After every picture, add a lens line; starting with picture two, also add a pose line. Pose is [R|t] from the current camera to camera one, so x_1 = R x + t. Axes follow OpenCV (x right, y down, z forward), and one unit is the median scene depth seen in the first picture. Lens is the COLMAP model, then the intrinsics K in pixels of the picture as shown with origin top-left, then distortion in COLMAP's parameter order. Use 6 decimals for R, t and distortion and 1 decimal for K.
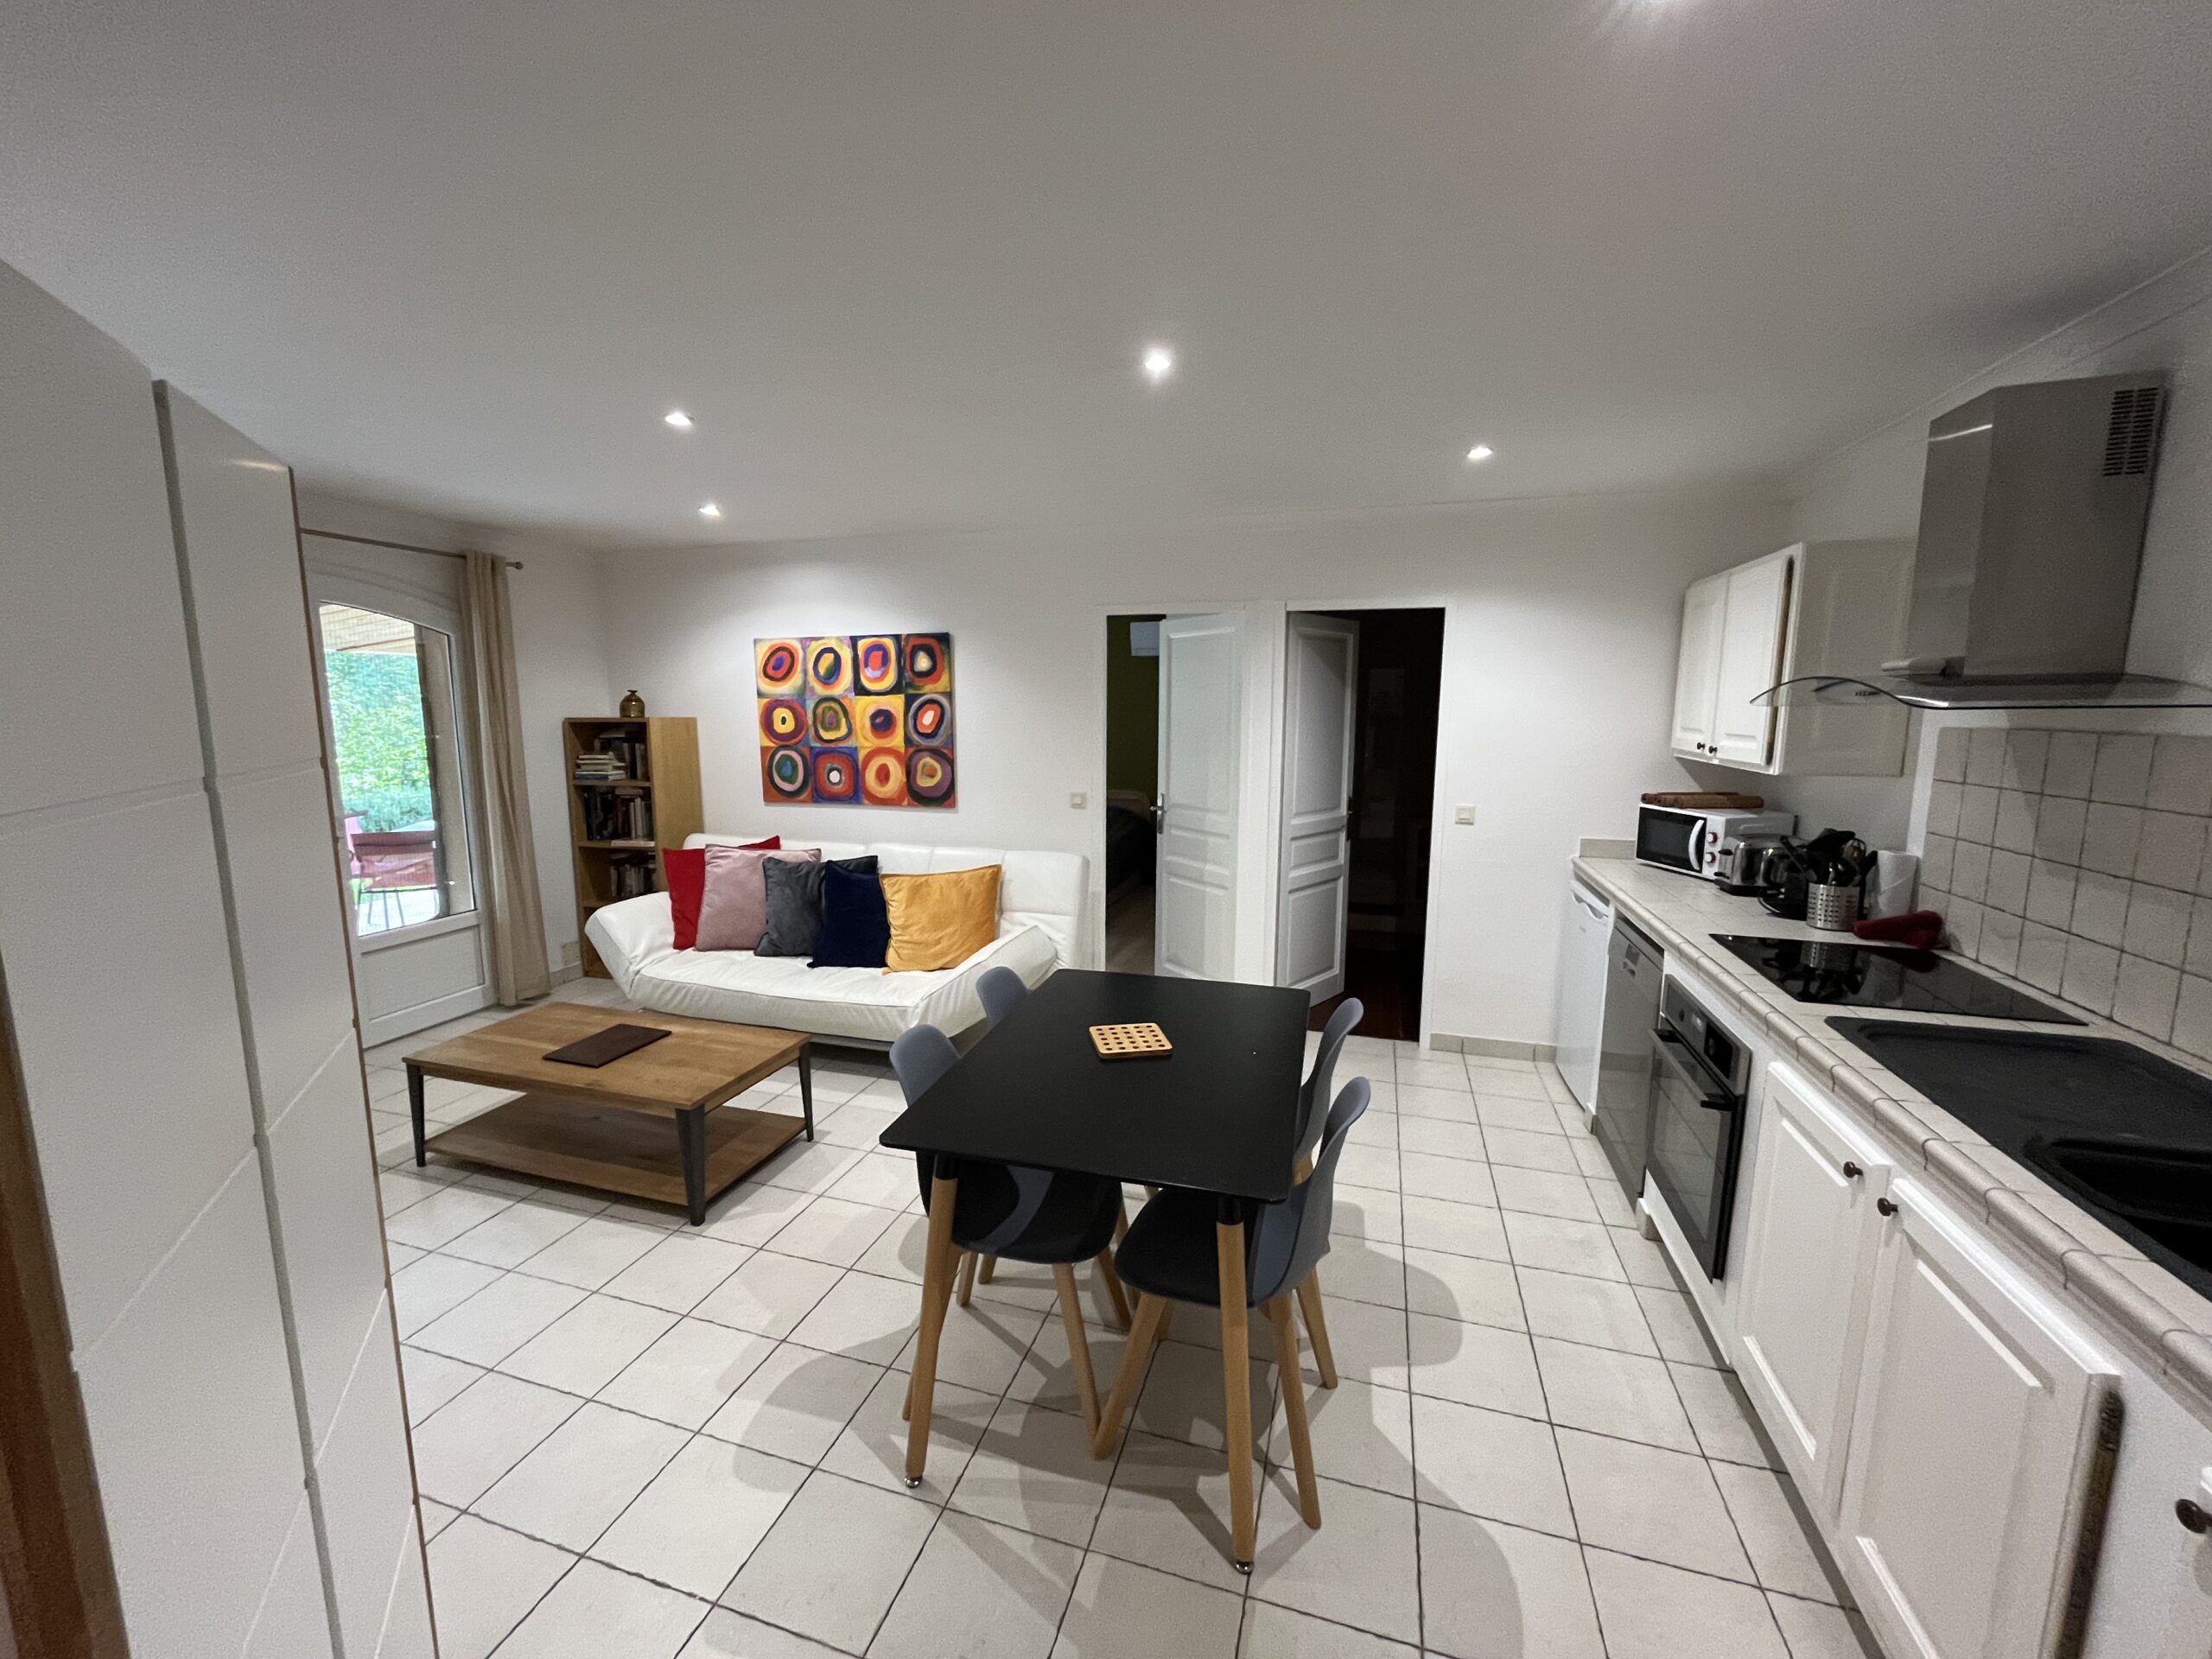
lens RADIAL K [[893.9, 0, 1104.7], [0, 893.9, 827.2], [0, 0, 1]] dist [-0.006213, 0.001823]
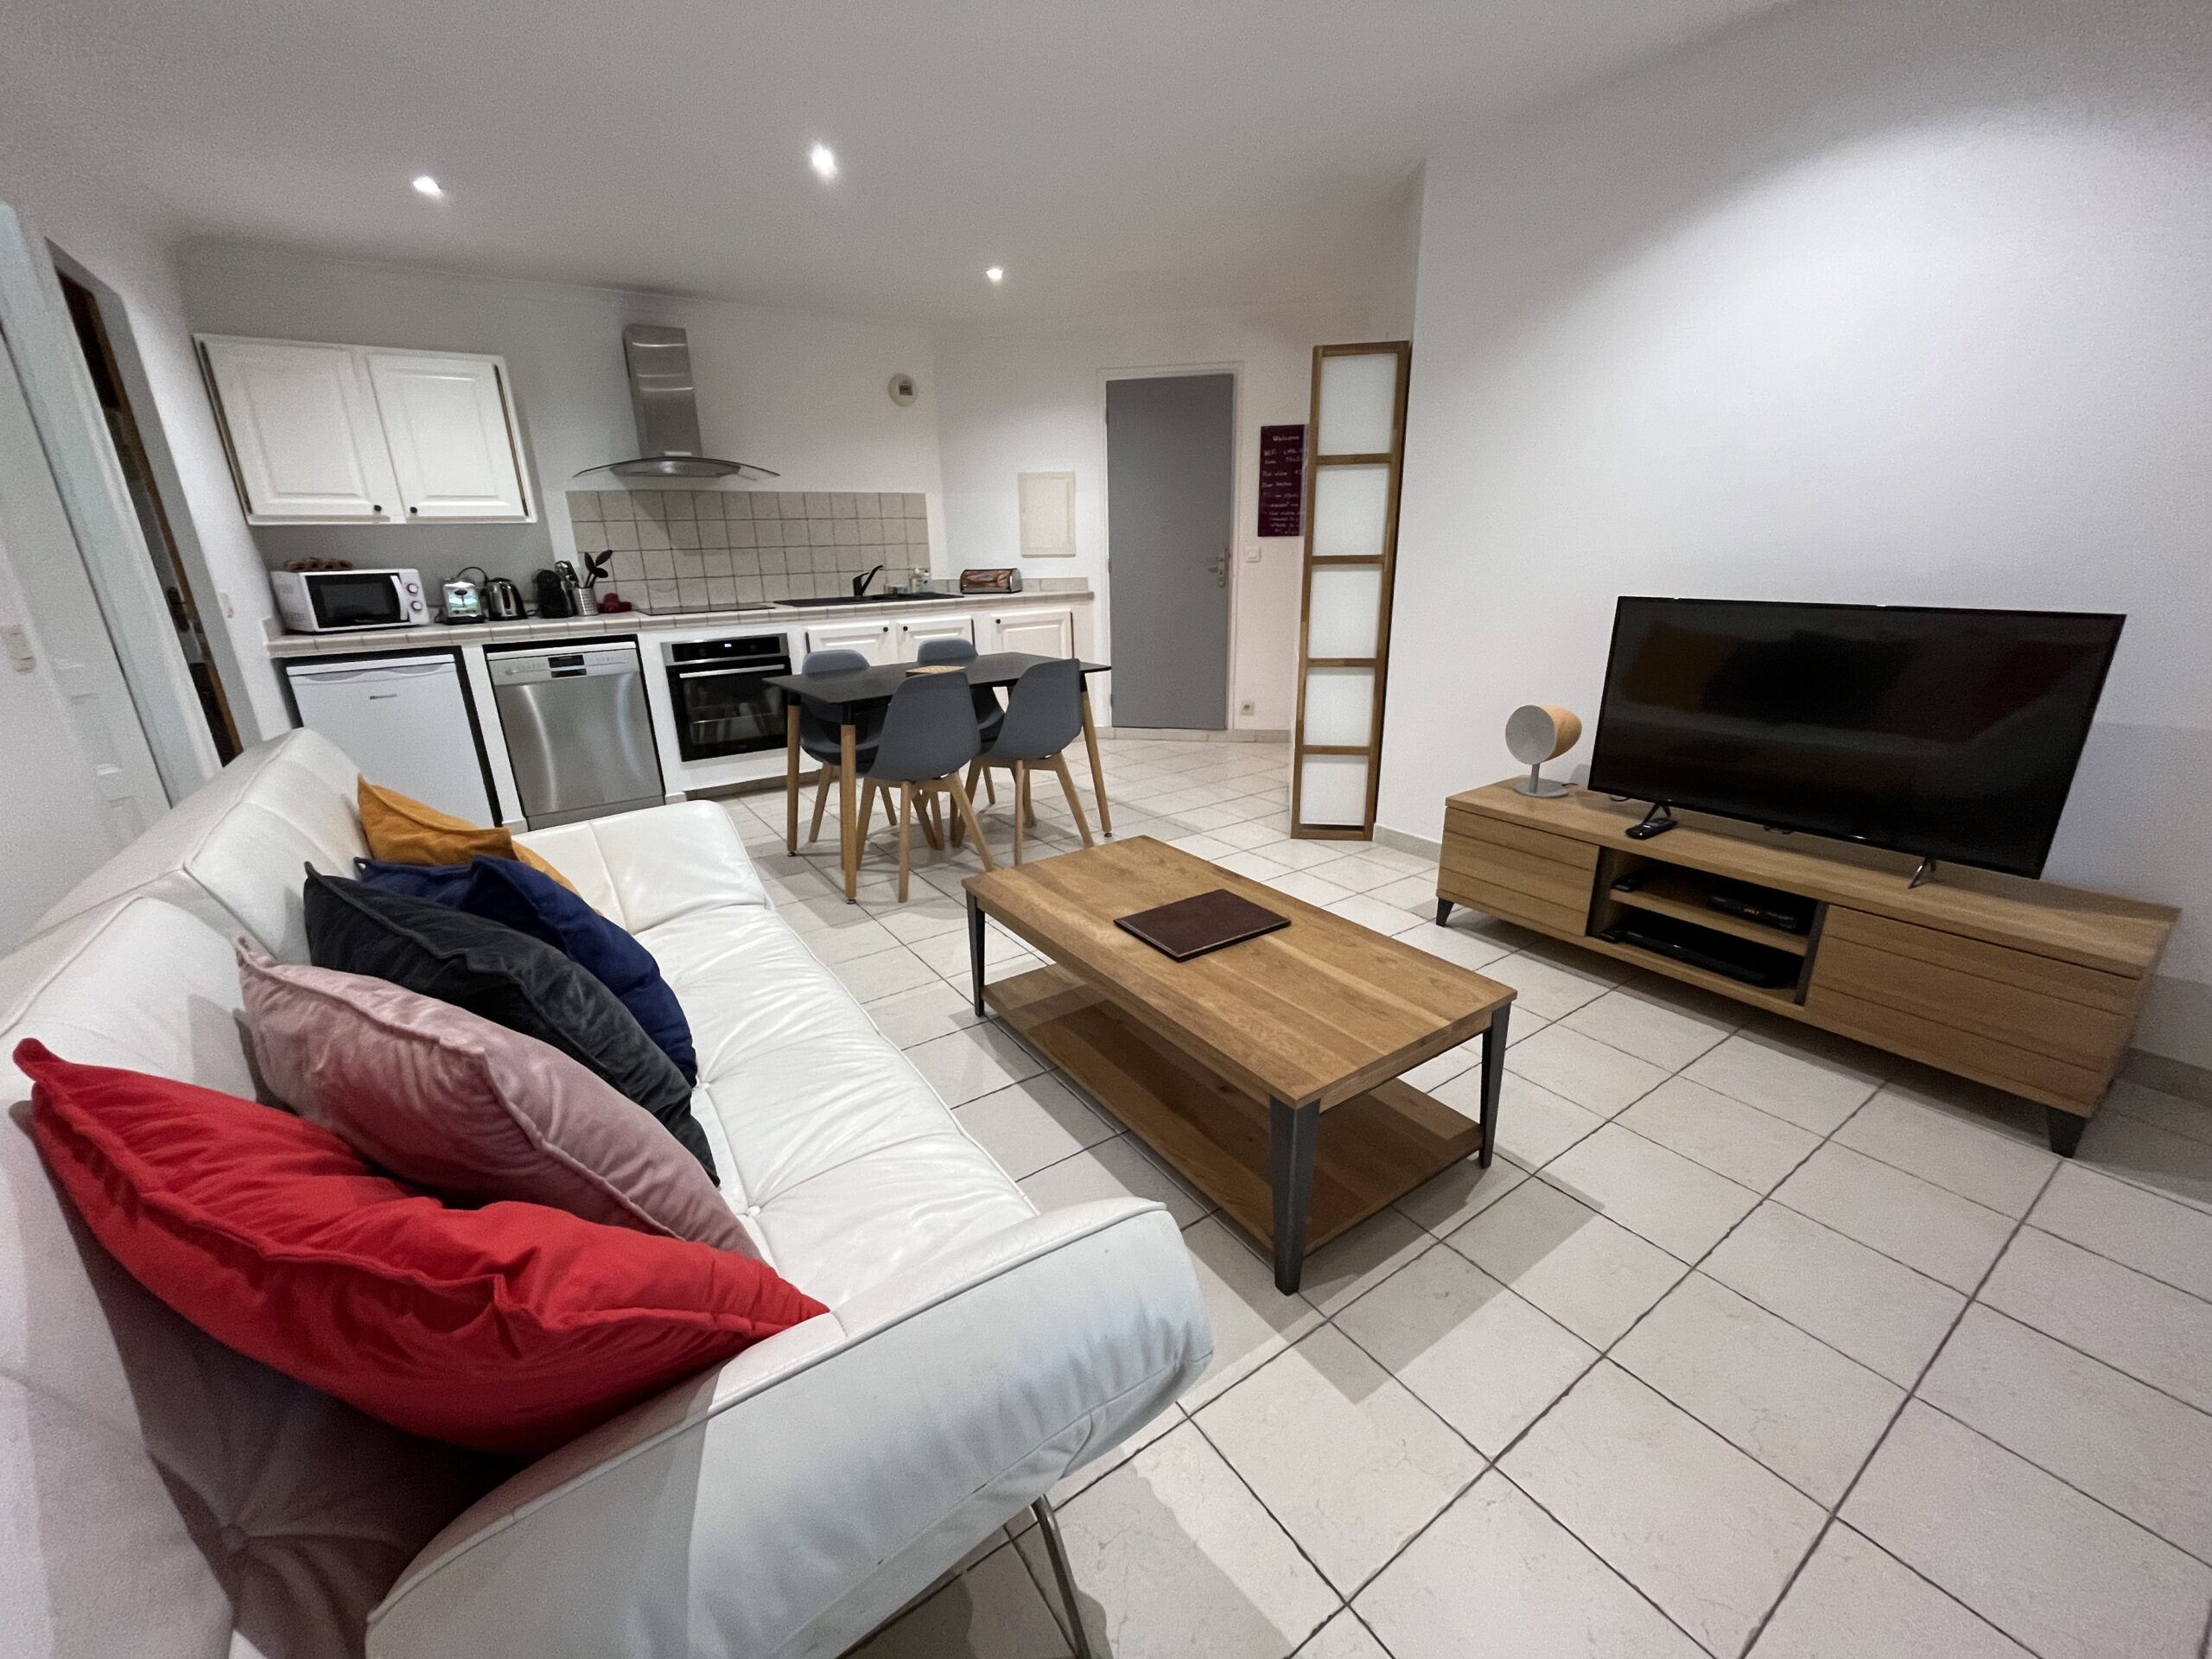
lens RADIAL K [[893.9, 0, 1101.8], [0, 893.9, 832.8], [0, 0, 1]] dist [-0.006213, 0.001823]
pose [[-0.780647, -0.180067, 0.598470, -0.569976], [0.108320, 0.904119, 0.413323, -0.059942], [-0.615513, 0.387486, -0.686293, 0.952841]]
